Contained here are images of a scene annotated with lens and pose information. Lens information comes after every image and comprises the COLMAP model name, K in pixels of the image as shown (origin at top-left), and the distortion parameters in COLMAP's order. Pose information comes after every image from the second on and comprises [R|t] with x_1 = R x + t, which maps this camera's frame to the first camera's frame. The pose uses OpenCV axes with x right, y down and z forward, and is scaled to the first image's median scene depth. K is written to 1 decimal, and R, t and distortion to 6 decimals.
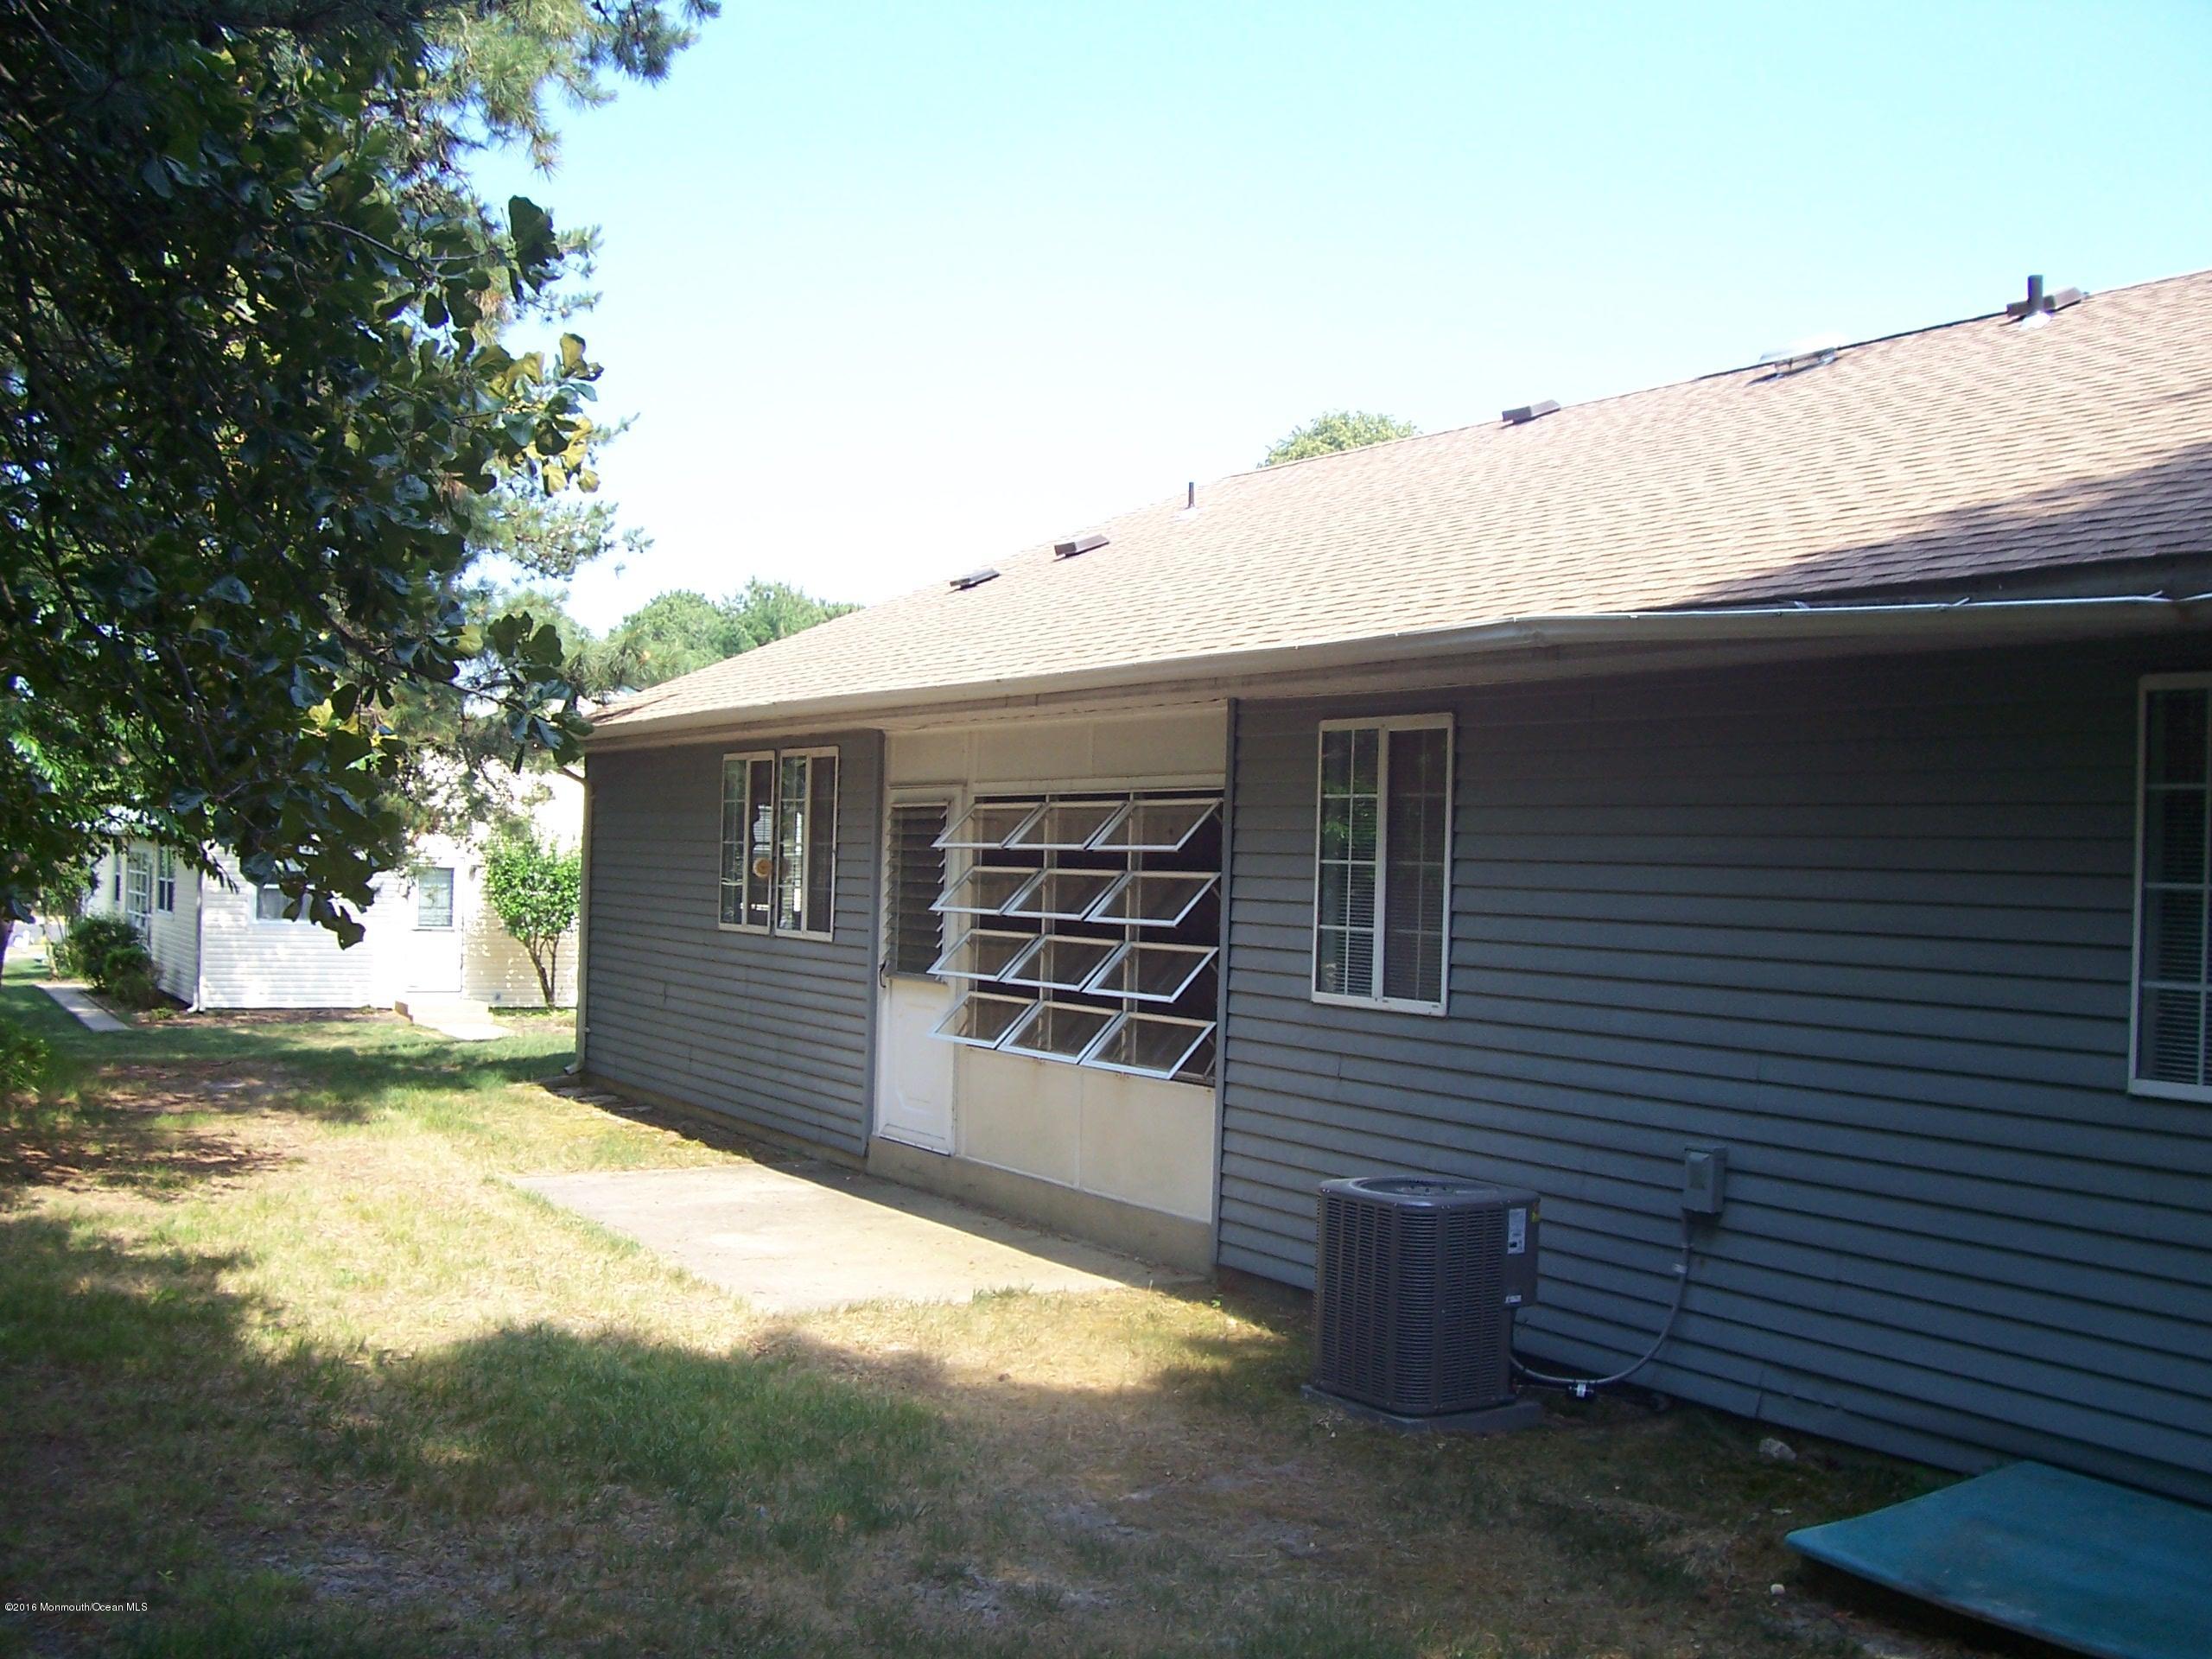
lens RADIAL K [[2229.4, 0, 1114.6], [0, 2229.4, 829.2], [0, 0, 1]] dist [-0.109704, 0.020707]
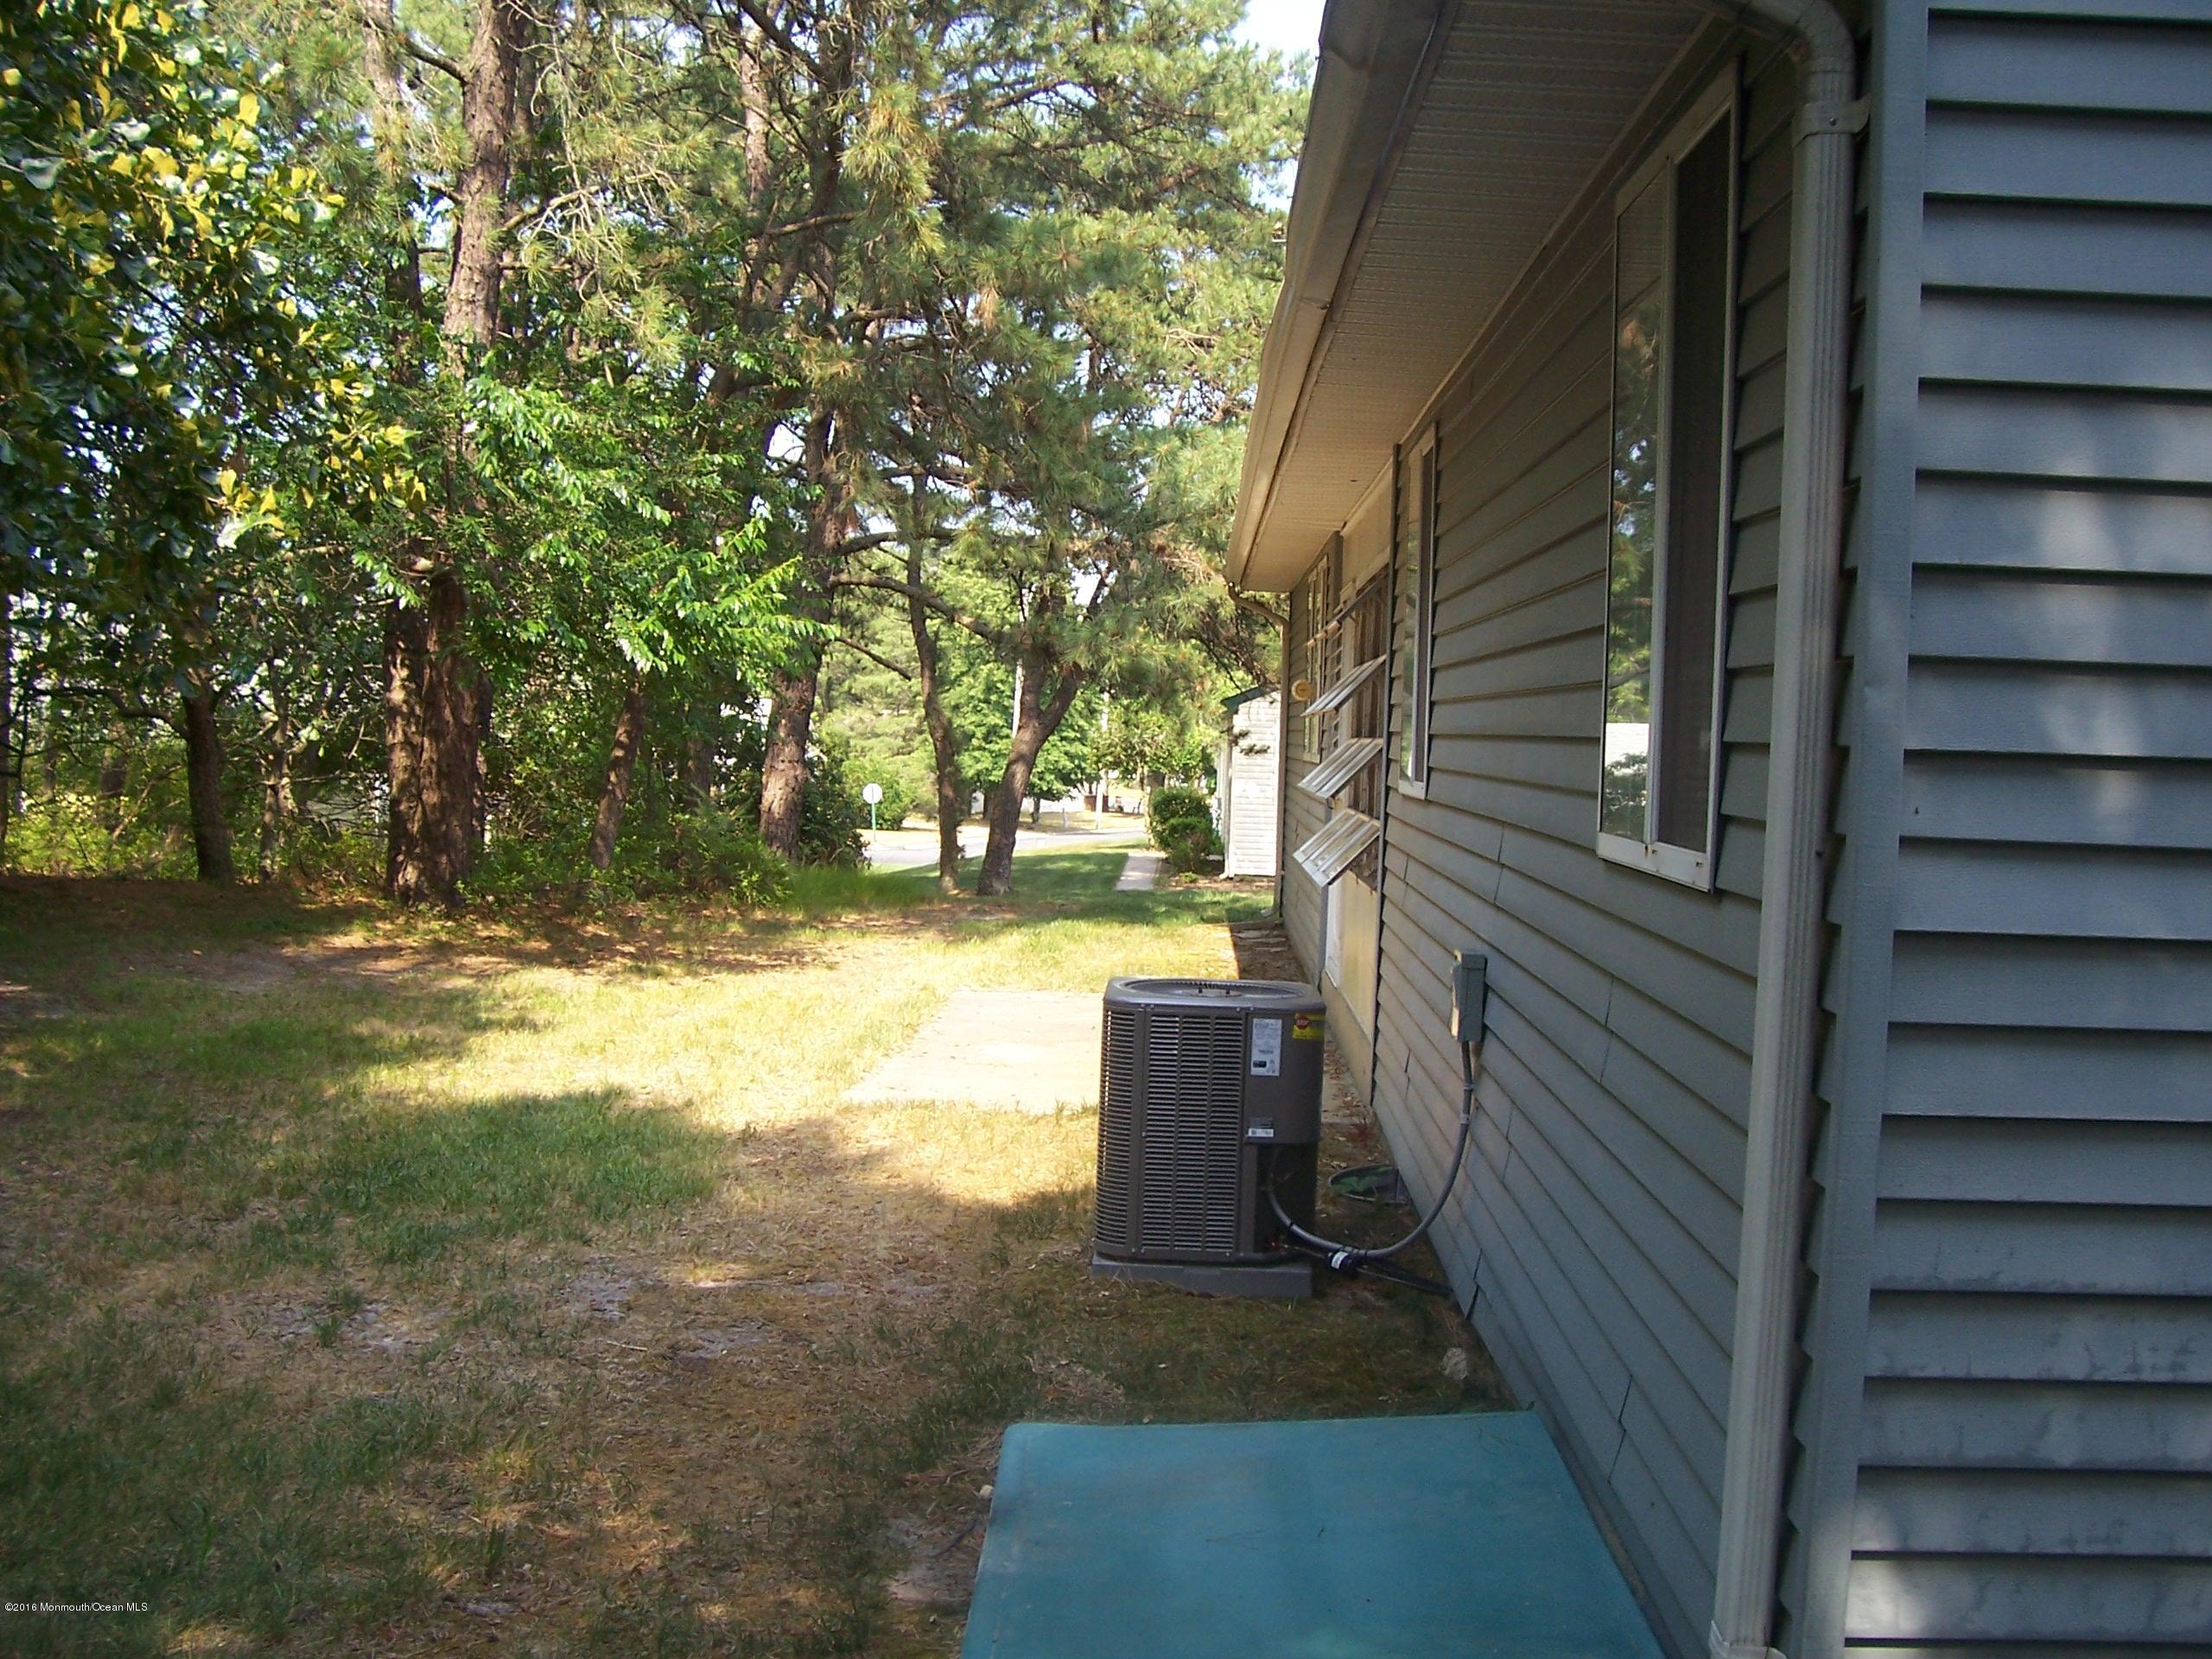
lens RADIAL K [[2229.4, 0, 1114.6], [0, 2229.4, 829.2], [0, 0, 1]] dist [-0.109704, 0.020707]
pose [[0.829348, 0.023203, -0.558250, 0.619813], [0.000891, 0.999081, 0.042849, 0.074570], [0.558731, -0.036034, 0.828566, 0.336526]]
